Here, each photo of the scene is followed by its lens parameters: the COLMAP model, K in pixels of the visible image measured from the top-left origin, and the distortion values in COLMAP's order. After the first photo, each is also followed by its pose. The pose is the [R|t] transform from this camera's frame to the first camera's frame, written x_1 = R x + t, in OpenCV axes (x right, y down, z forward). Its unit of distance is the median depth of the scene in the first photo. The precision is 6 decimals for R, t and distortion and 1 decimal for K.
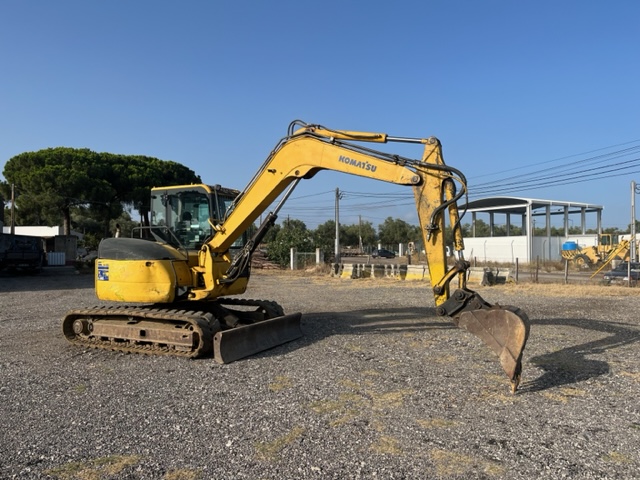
lens RADIAL K [[480.3, 0, 324.7], [0, 480.3, 244.3], [0, 0, 1]] dist [0.006912, -0.003583]
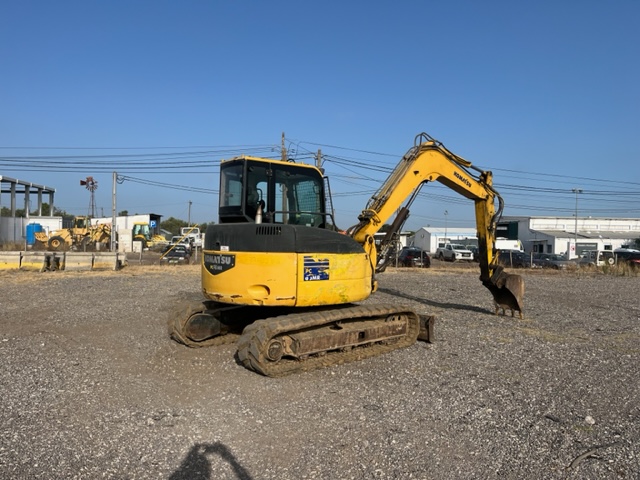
lens RADIAL K [[480.3, 0, 325.3], [0, 480.3, 237.6], [0, 0, 1]] dist [0.006912, -0.003583]
pose [[0.397274, 0.002738, 0.917696, -0.176715], [-0.026011, 0.999627, 0.008278, -0.000034], [-0.917331, -0.027159, 0.397197, 0.103990]]
